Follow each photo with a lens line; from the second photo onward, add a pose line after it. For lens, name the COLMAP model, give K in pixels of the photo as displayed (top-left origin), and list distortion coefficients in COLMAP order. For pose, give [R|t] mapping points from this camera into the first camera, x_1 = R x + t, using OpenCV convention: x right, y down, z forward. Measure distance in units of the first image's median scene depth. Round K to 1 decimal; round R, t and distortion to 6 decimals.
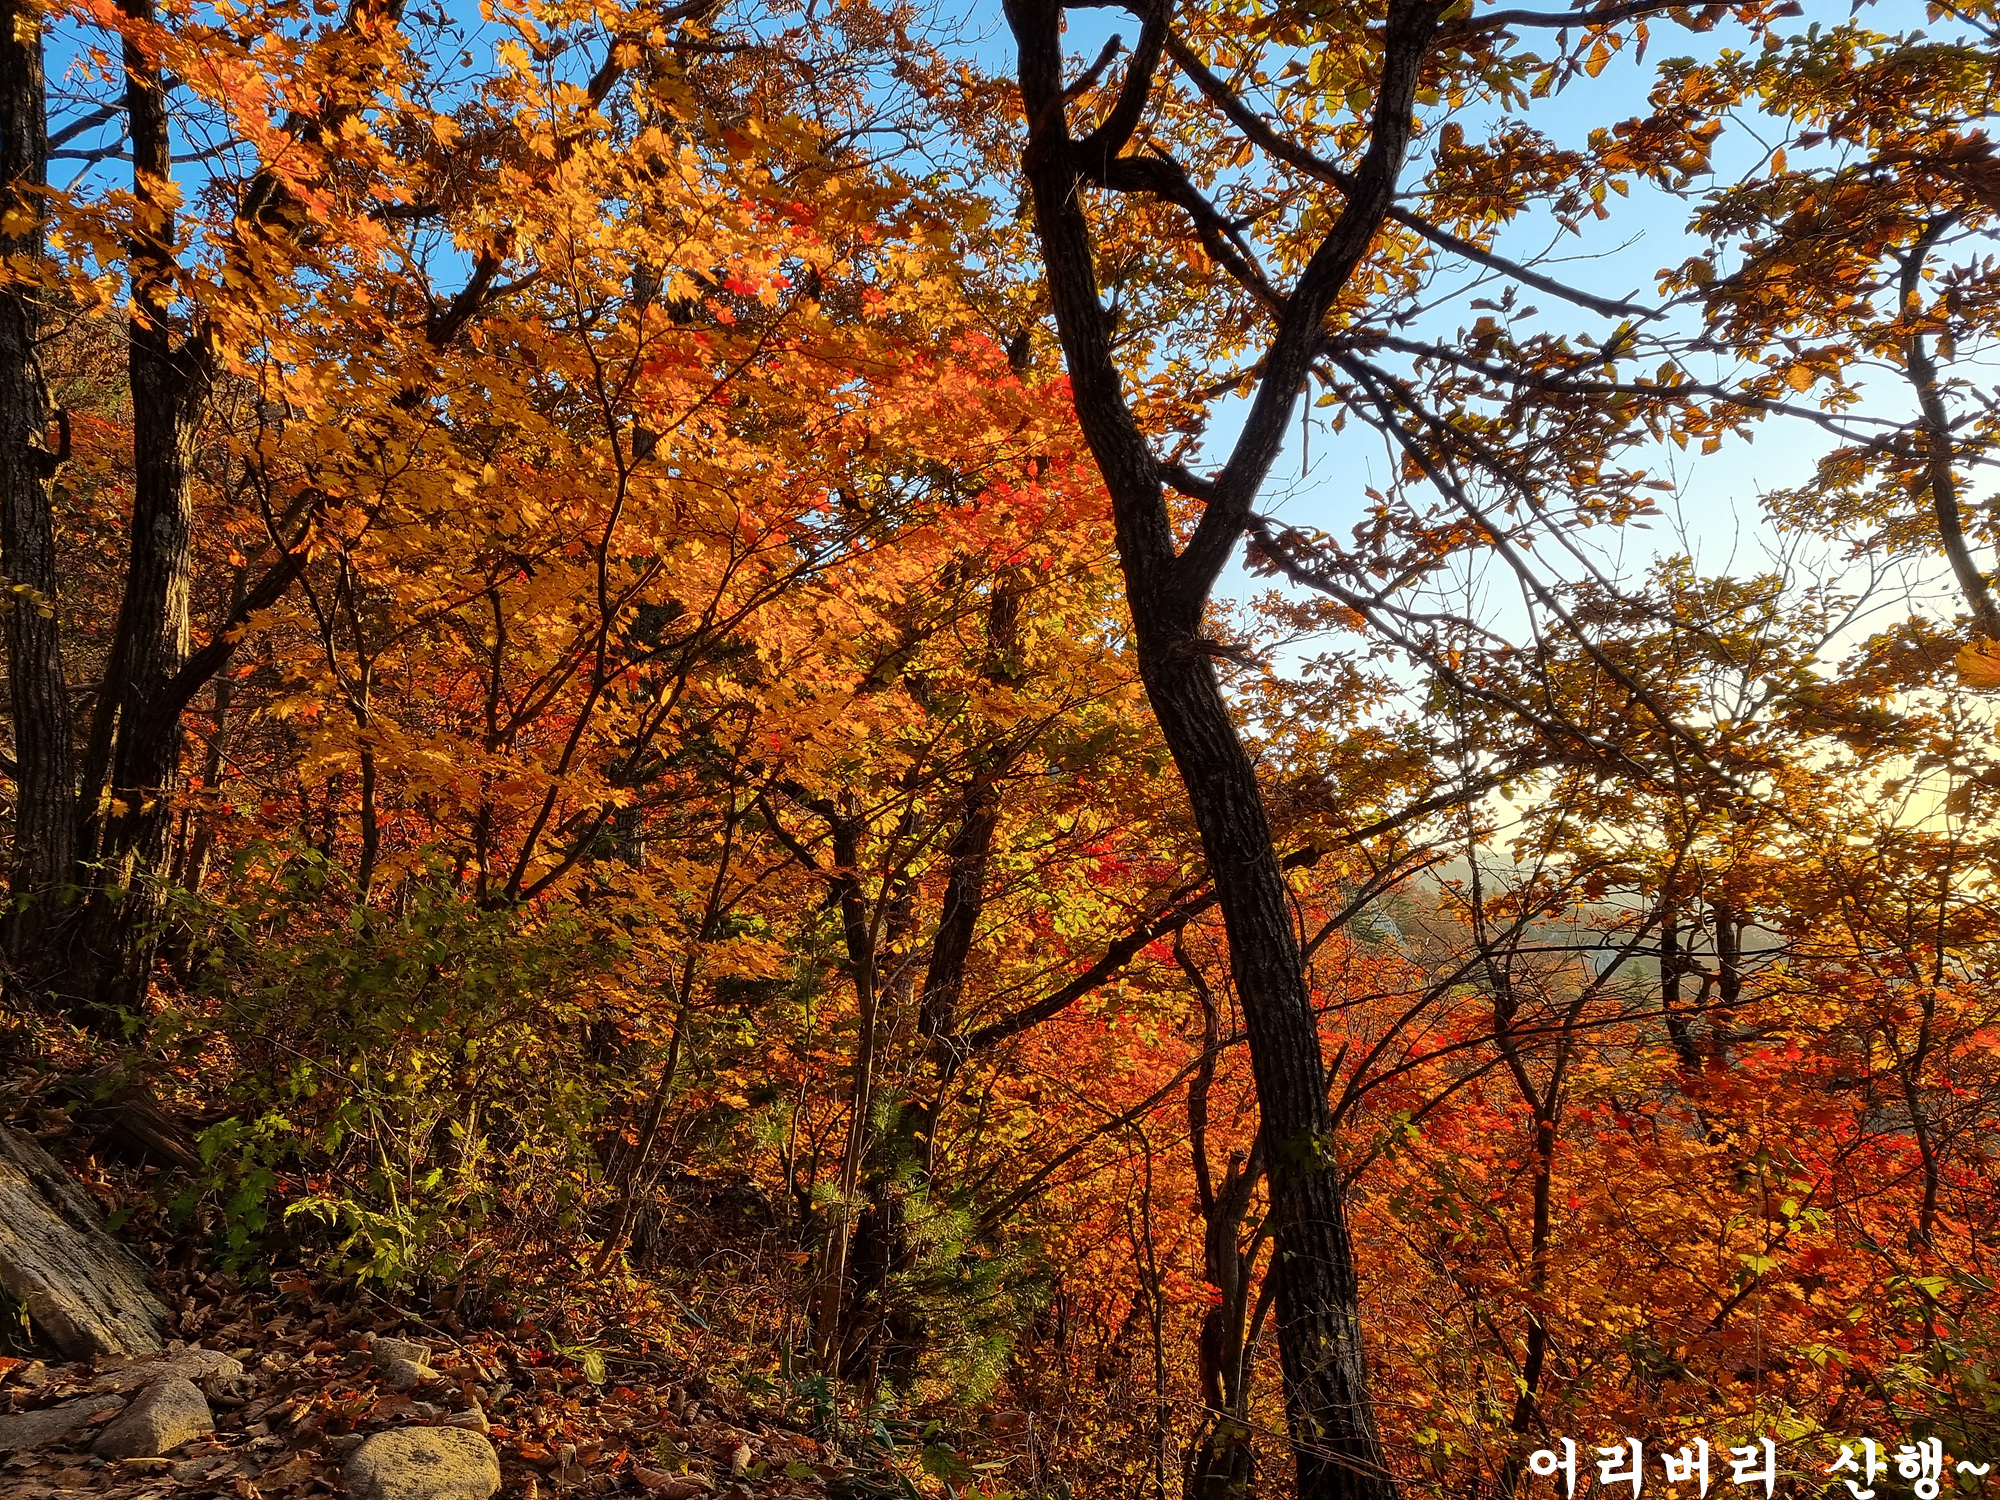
lens RADIAL K [[1500.0, 0, 1000.9], [0, 1500.0, 765.8], [0, 0, 1]] dist [0.053411, -0.002495]
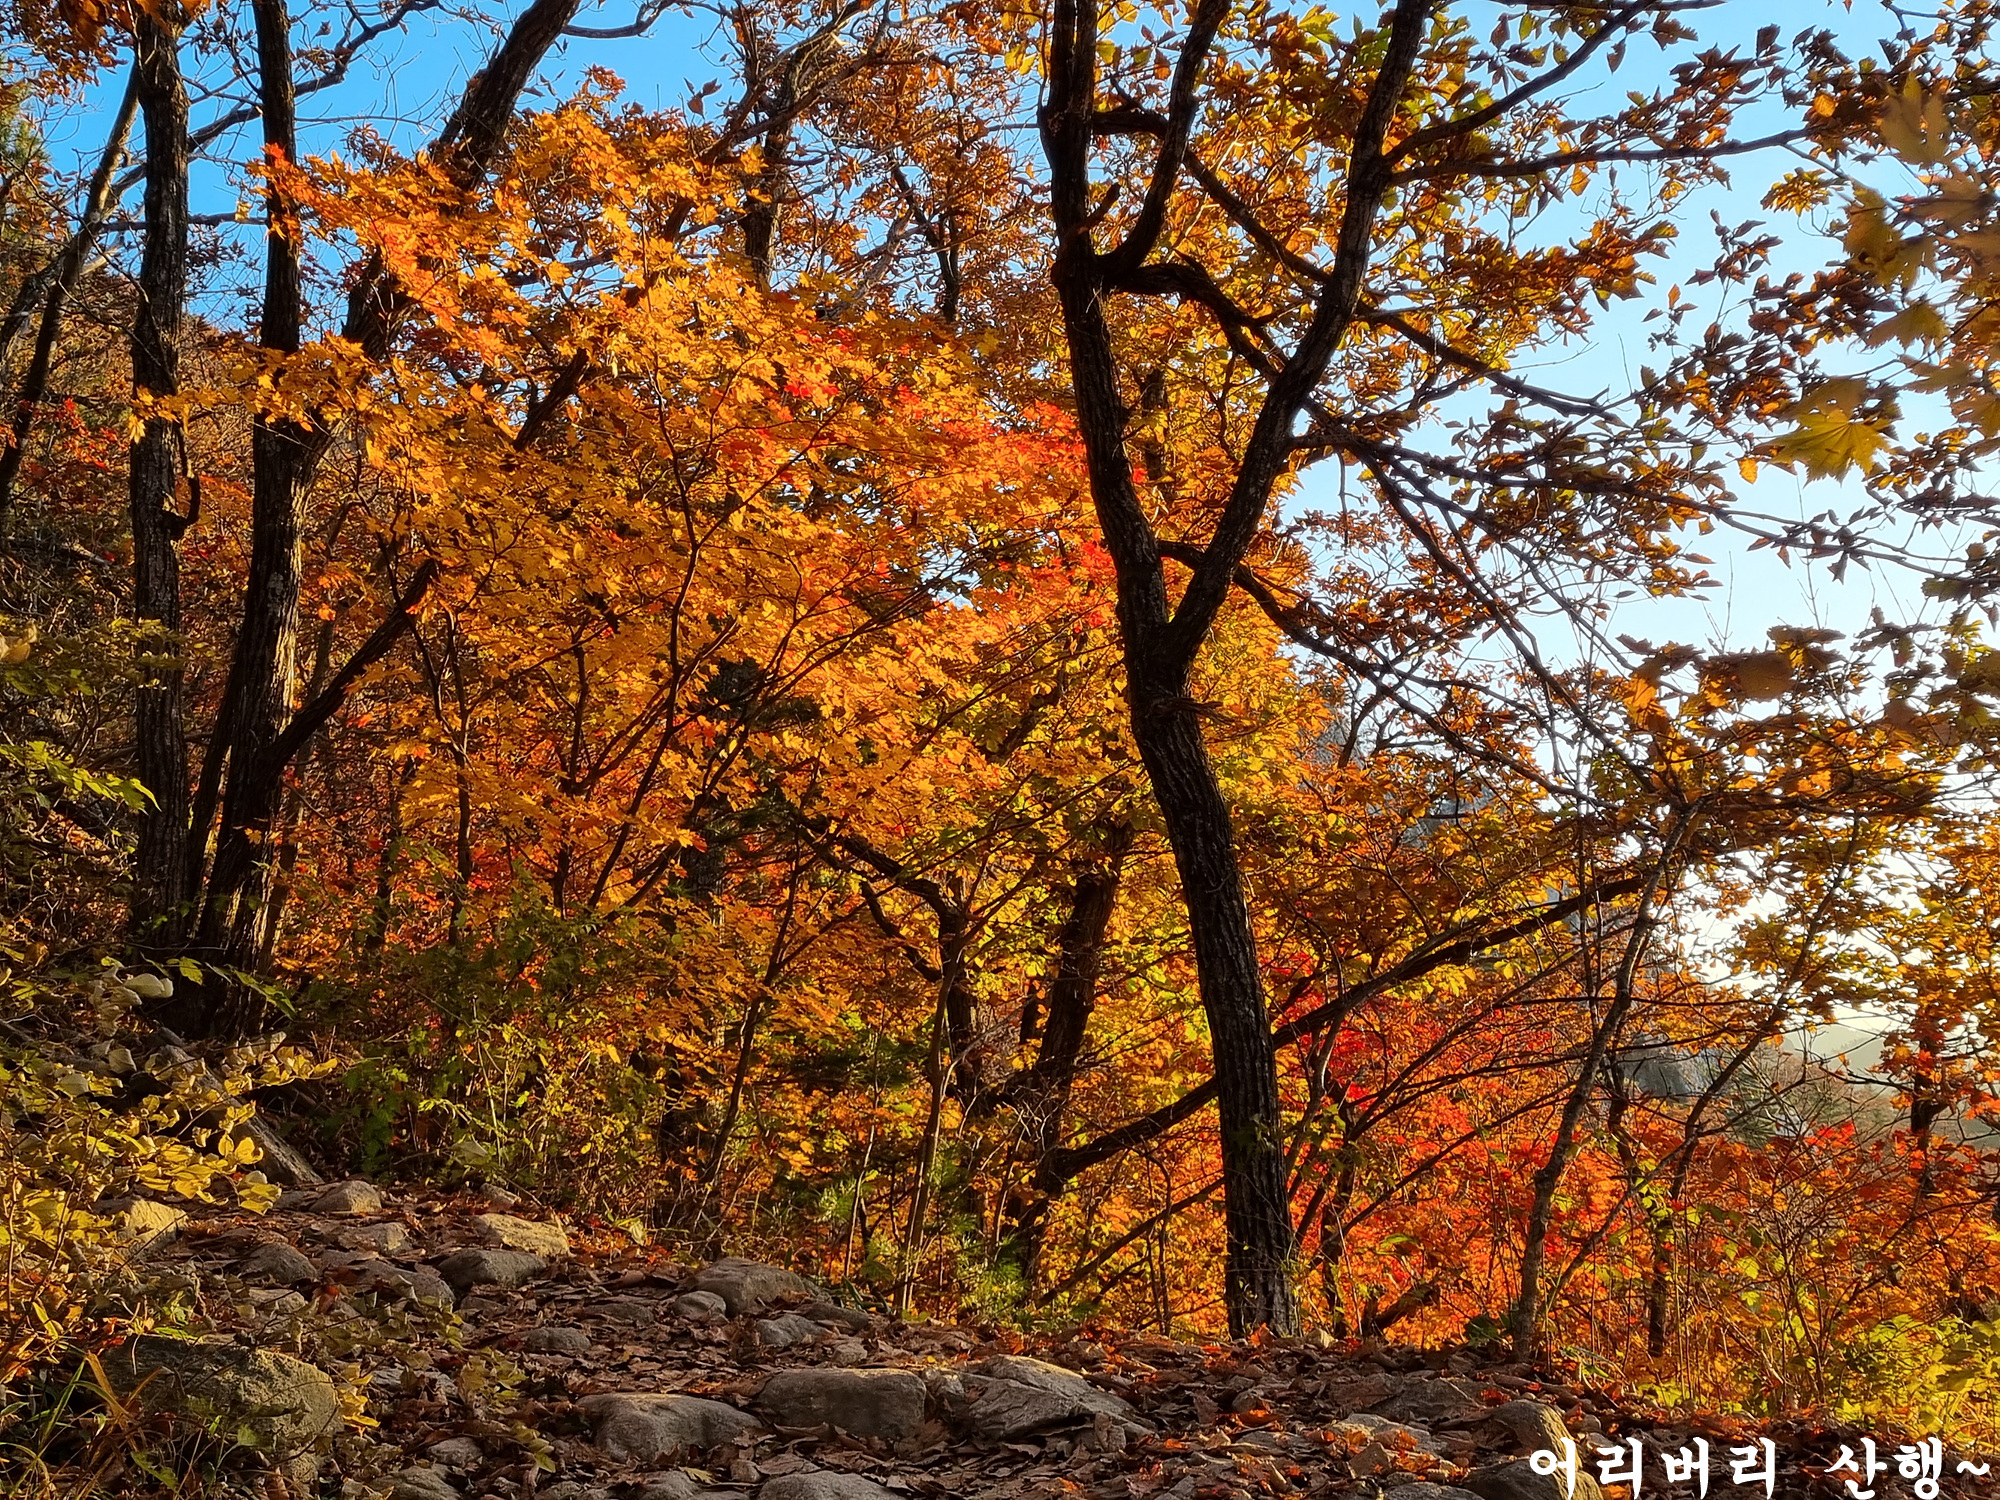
lens RADIAL K [[1726.5, 0, 1000.0], [0, 1726.5, 750.0], [0, 0, 1]] dist [0.051617, 0.001516]
pose [[0.996583, 0.015674, -0.081093, 0.054977], [-0.020358, 0.998152, -0.057253, 0.018122], [0.080045, 0.058708, 0.995061, -0.171040]]
